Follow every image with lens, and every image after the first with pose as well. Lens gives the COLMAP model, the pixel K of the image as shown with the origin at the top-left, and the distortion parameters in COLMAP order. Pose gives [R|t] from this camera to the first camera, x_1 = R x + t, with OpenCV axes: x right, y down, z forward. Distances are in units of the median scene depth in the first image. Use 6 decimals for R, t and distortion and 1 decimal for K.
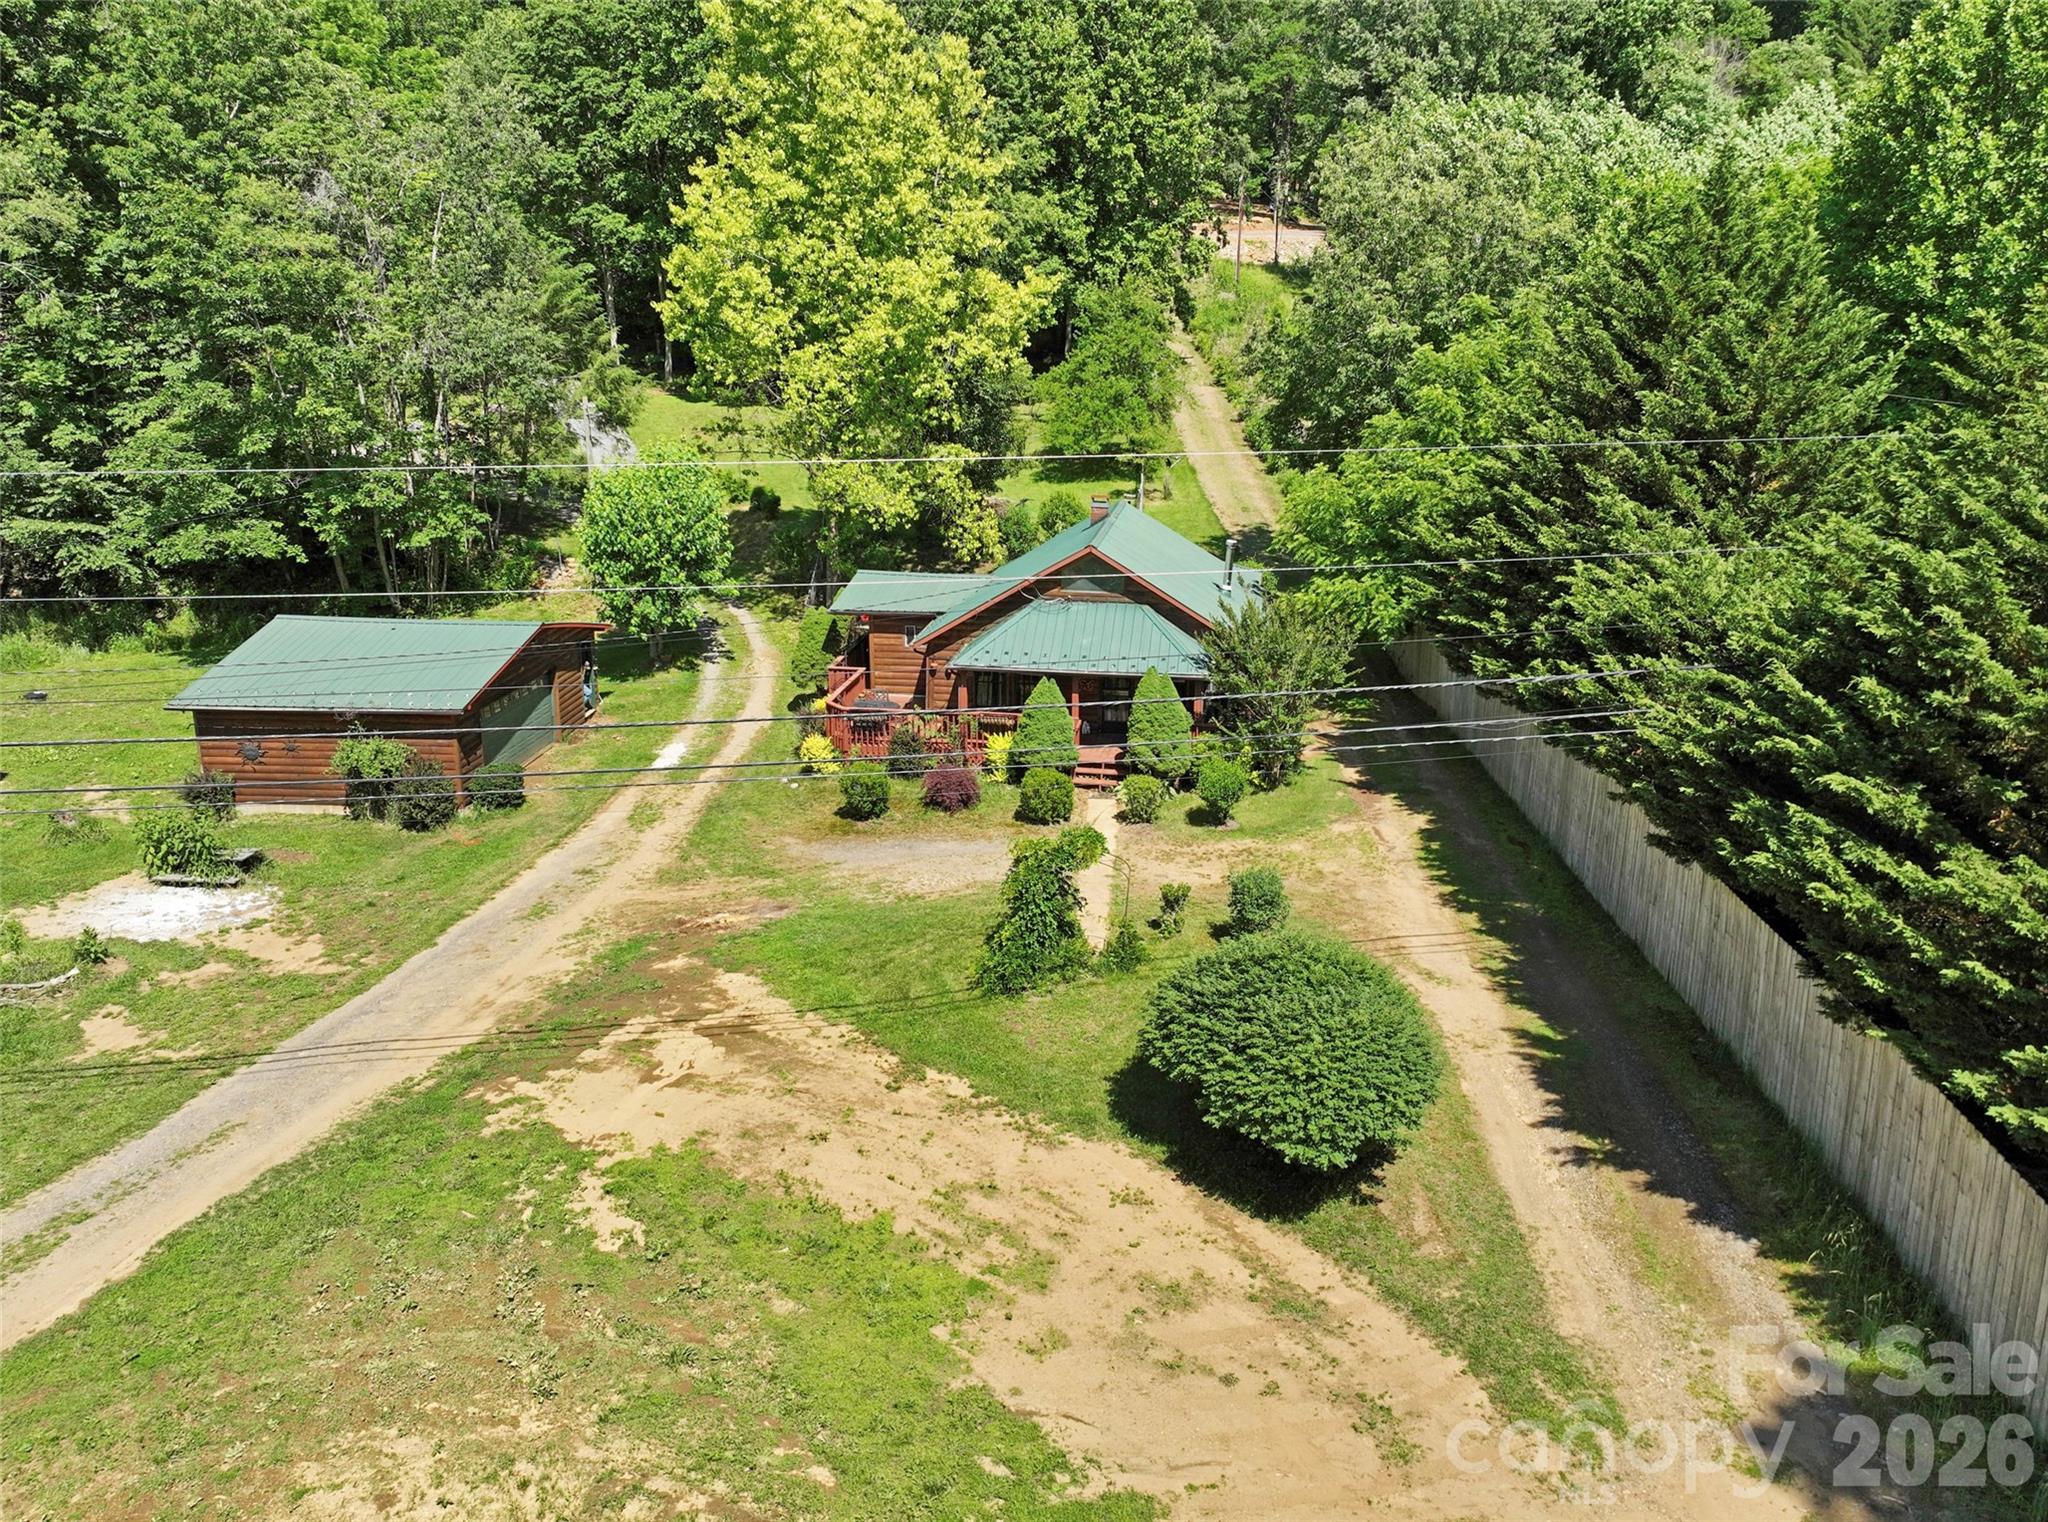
lens RADIAL K [[1421.6, 0, 1024.0], [0, 1421.6, 761.0], [0, 0, 1]] dist [-0.006210, -0.001844]
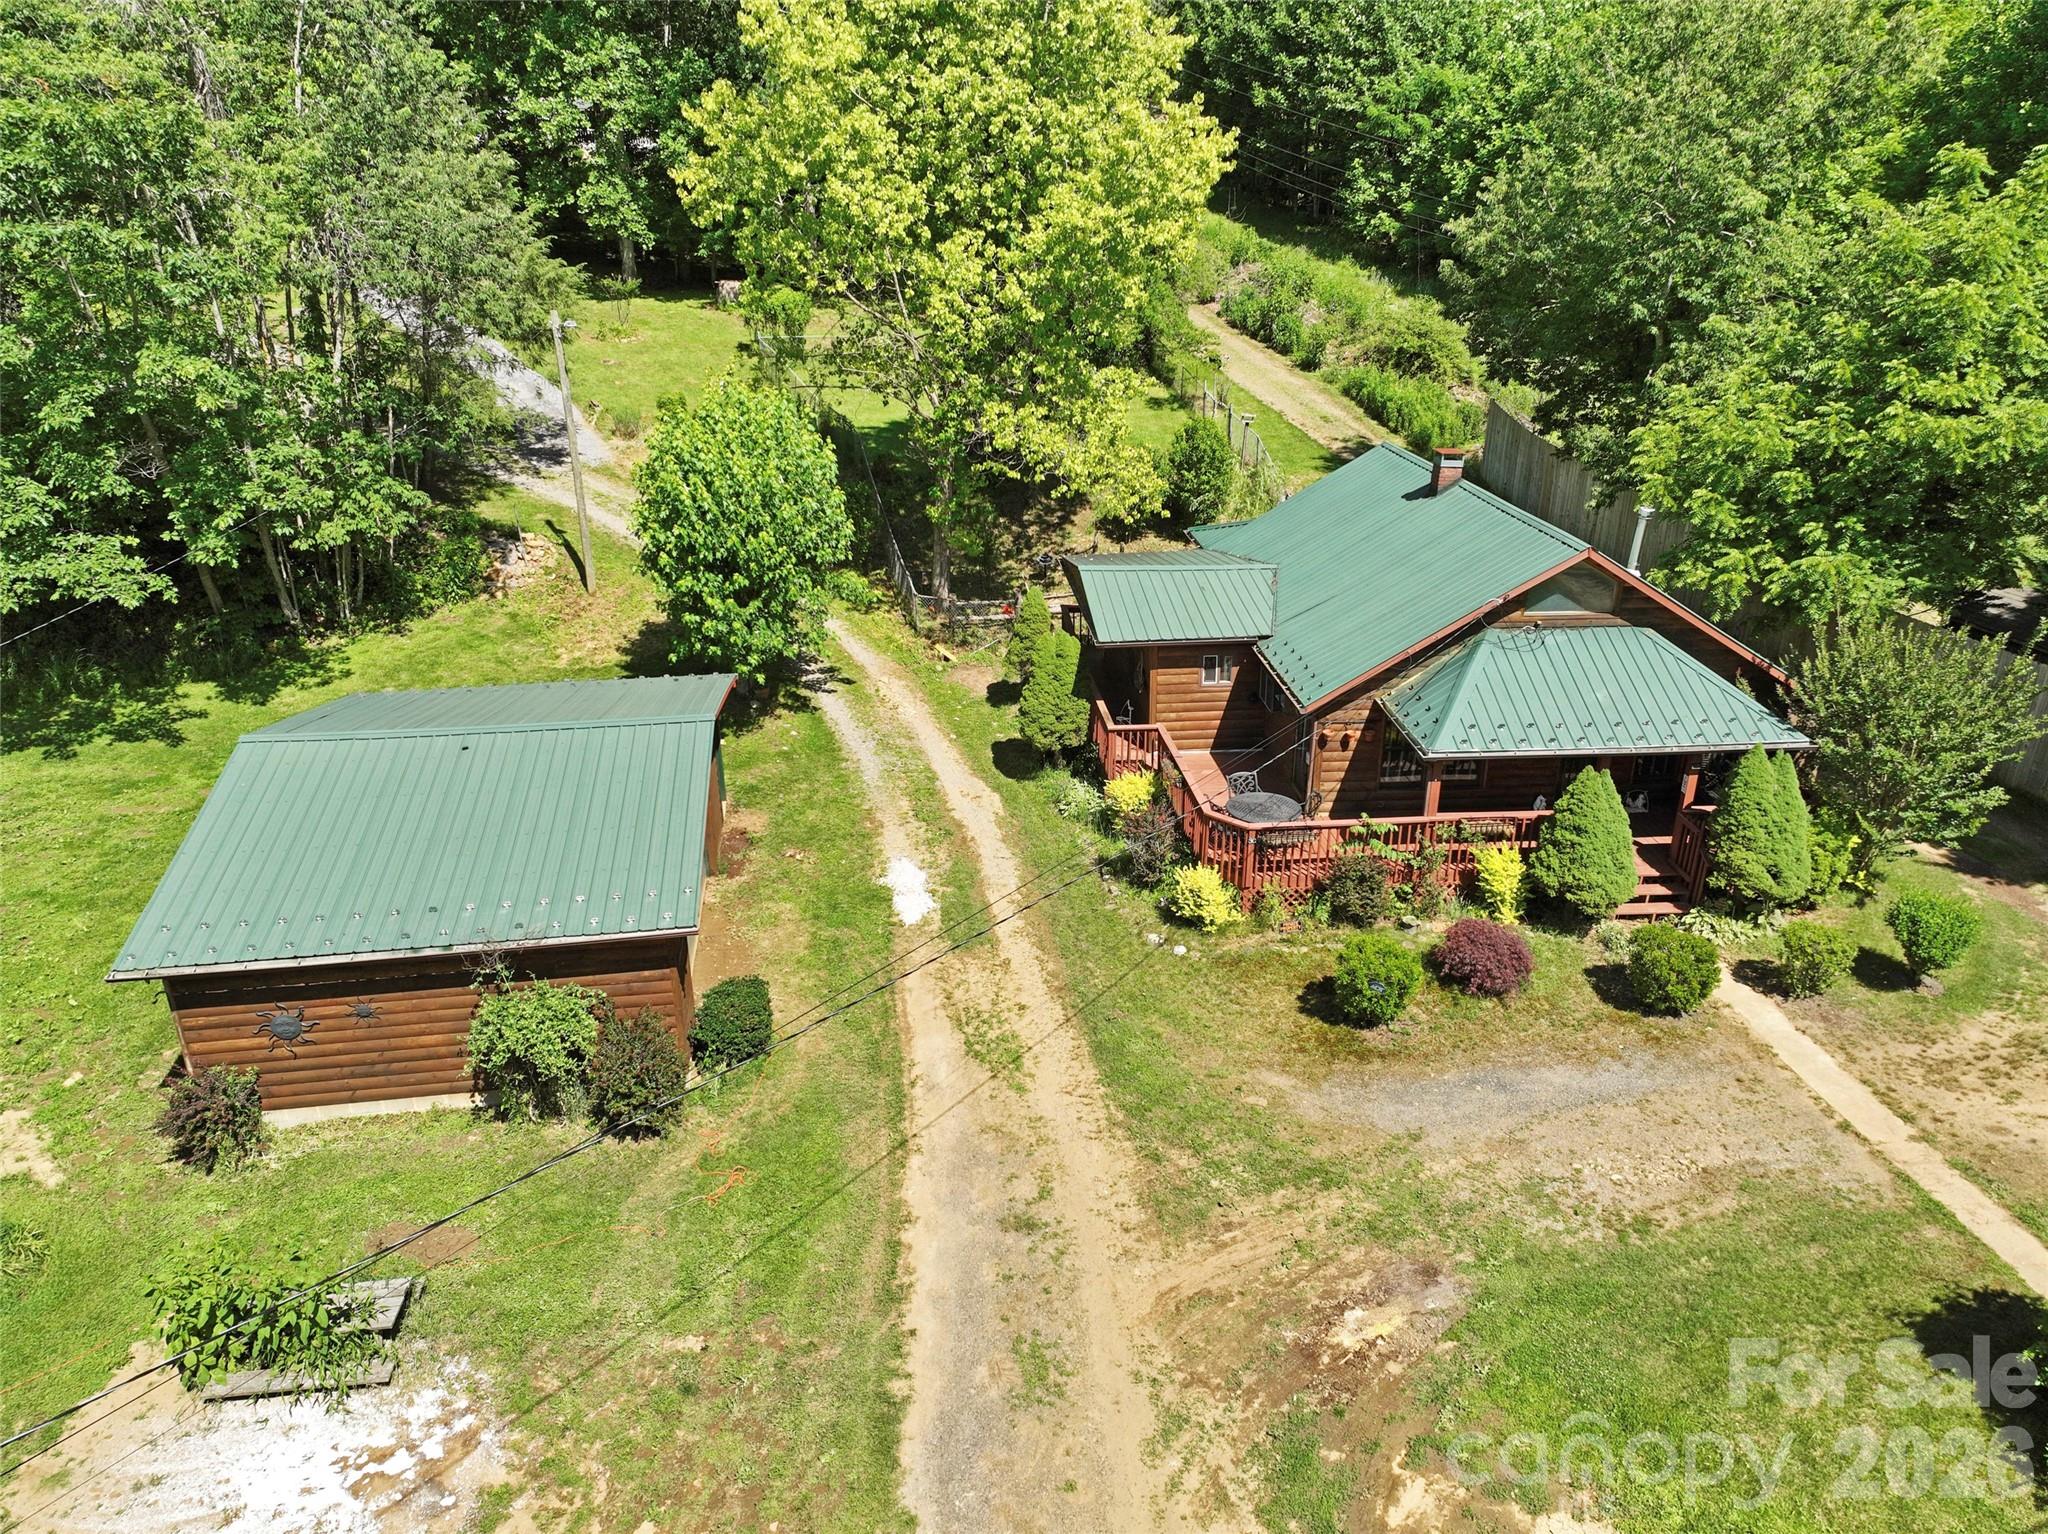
lens RADIAL K [[1313.2, 0, 1024.3], [0, 1313.2, 782.7], [0, 0, 1]] dist [0.001999, 0.019572]
pose [[0.977844, -0.102388, 0.182585, -0.277610], [0.077000, 0.986996, 0.141099, -0.124257], [-0.194658, -0.123914, 0.973013, 0.361696]]
